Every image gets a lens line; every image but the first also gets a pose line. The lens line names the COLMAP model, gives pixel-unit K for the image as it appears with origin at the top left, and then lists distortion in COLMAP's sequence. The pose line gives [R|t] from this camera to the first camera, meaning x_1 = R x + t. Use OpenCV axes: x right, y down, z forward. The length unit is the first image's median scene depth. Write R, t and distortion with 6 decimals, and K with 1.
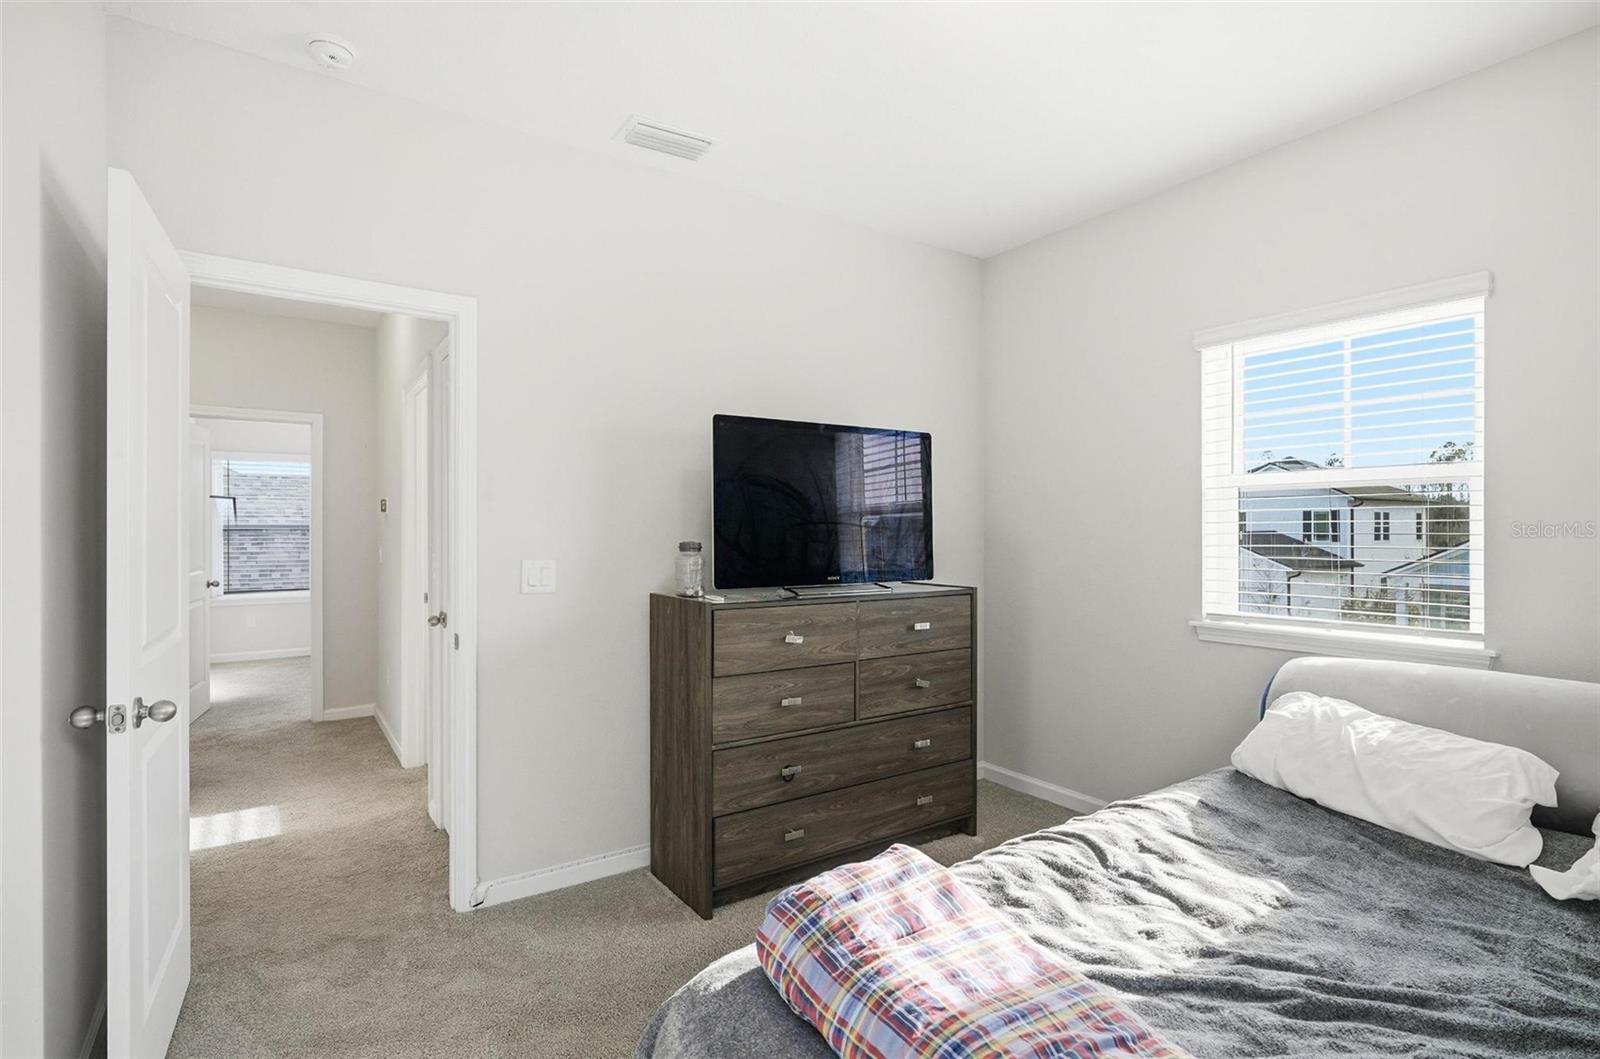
lens RADIAL K [[798.4, 0, 800.0], [0, 798.4, 529.5], [0, 0, 1]] dist [0.002783, 0.000526]
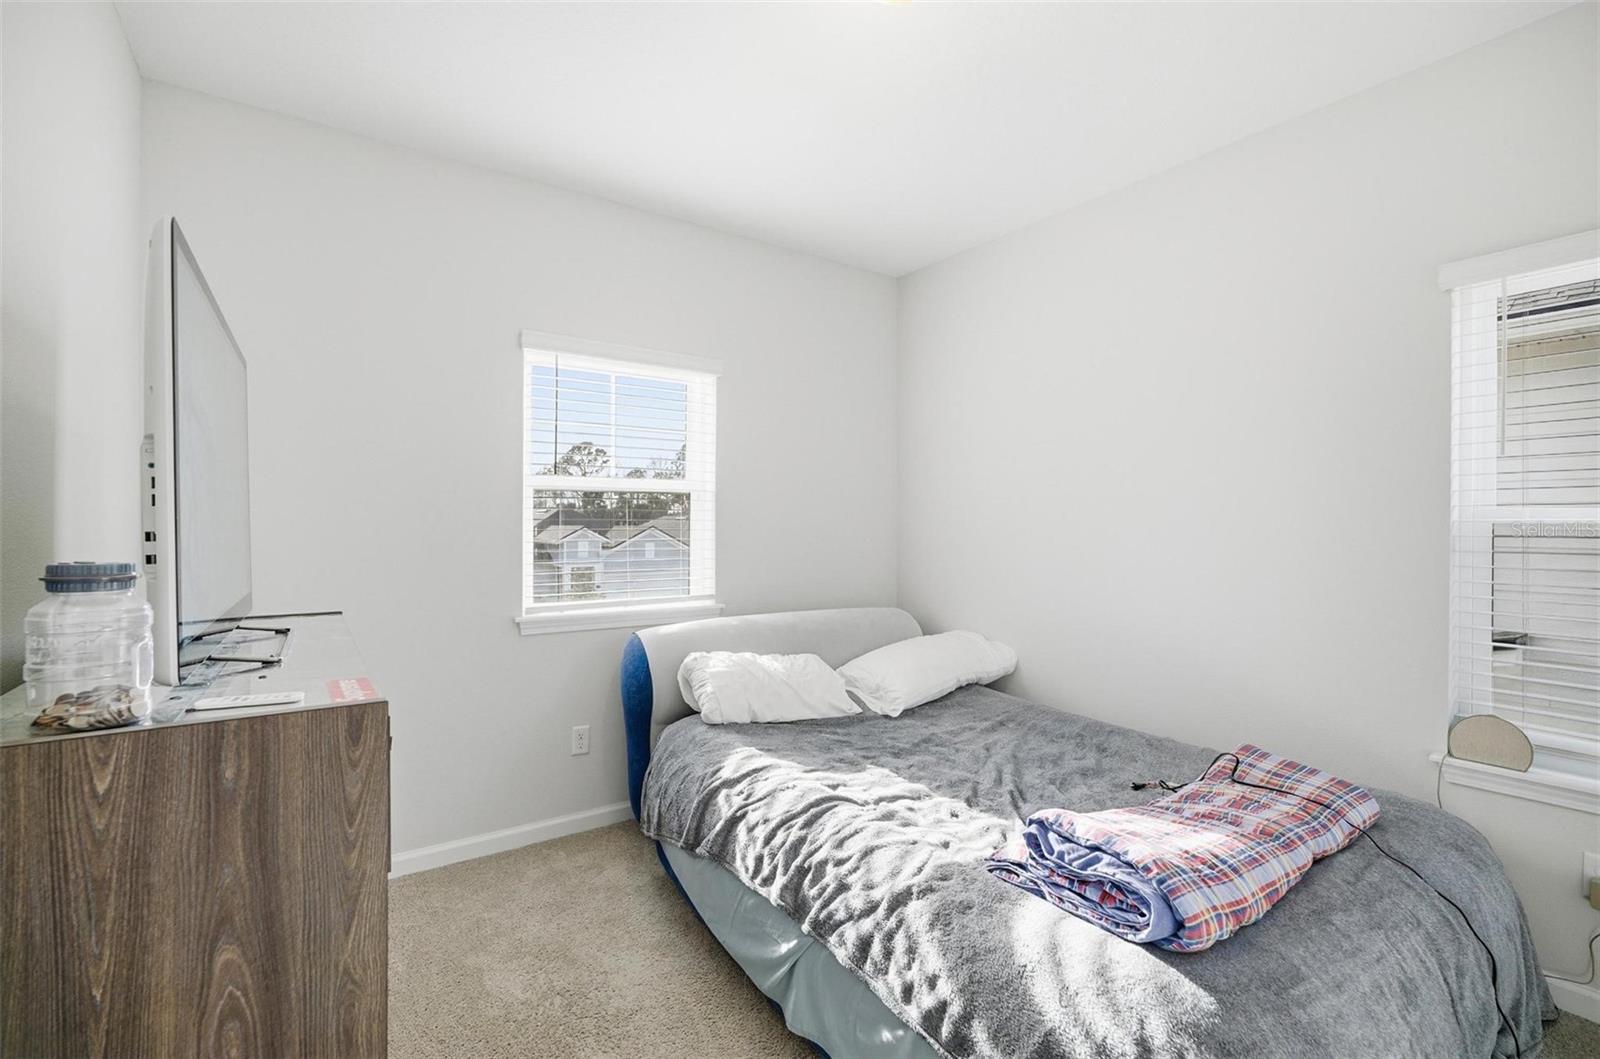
lens RADIAL K [[727.3, 0, 809.0], [0, 727.3, 532.7], [0, 0, 1]] dist [-0.003062, -0.000207]
pose [[-0.032253, -0.003201, 0.999475, -0.647581], [-0.003353, 0.999990, 0.003094, 0.007166], [-0.999474, -0.003251, -0.032263, 1.021075]]
